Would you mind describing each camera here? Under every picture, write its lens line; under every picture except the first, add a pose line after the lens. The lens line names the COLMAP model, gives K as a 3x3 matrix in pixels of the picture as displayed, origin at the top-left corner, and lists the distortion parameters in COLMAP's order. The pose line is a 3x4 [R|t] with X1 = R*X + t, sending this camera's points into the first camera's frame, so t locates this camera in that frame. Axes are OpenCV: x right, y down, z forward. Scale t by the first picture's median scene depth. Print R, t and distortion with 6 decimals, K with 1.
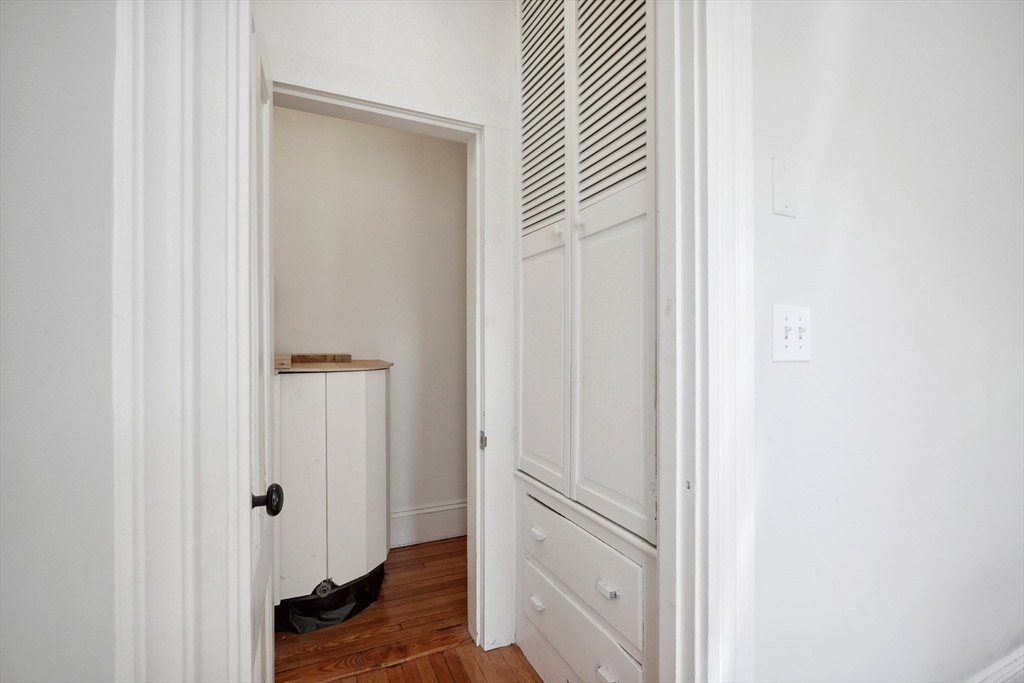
lens RADIAL K [[479.7, 0, 514.0], [0, 479.7, 346.3], [0, 0, 1]] dist [-0.026553, 0.001381]
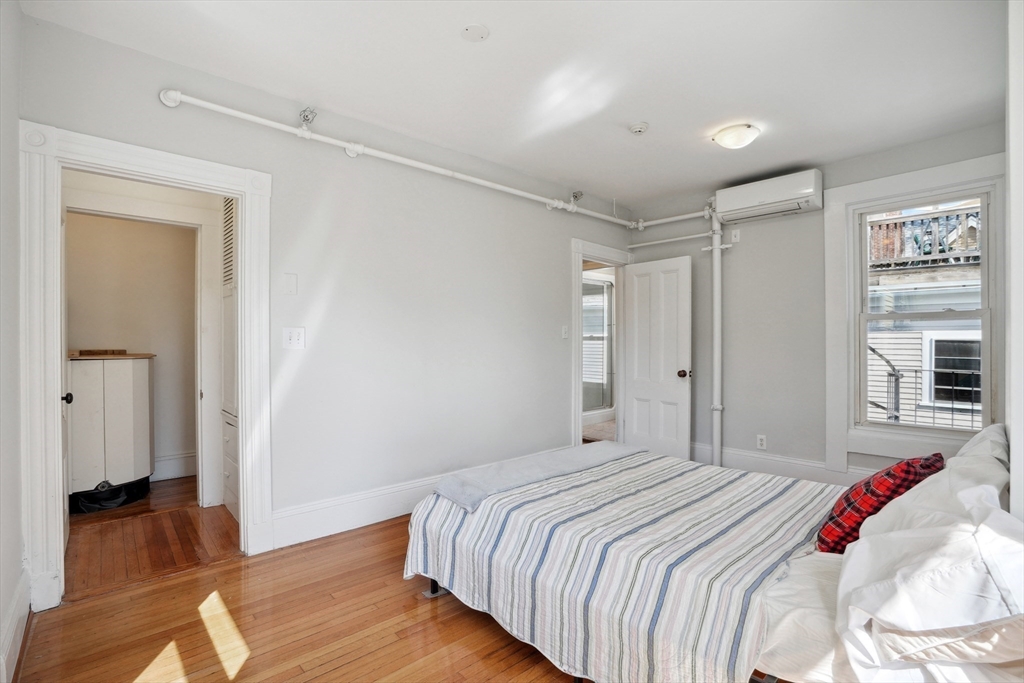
lens RADIAL K [[479.7, 0, 508.1], [0, 479.7, 342.7], [0, 0, 1]] dist [-0.026553, 0.001381]
pose [[0.957287, -0.007109, 0.289052, 0.510762], [0.005779, 0.999968, 0.005456, -0.008060], [-0.289082, -0.003553, 0.957298, -1.039443]]
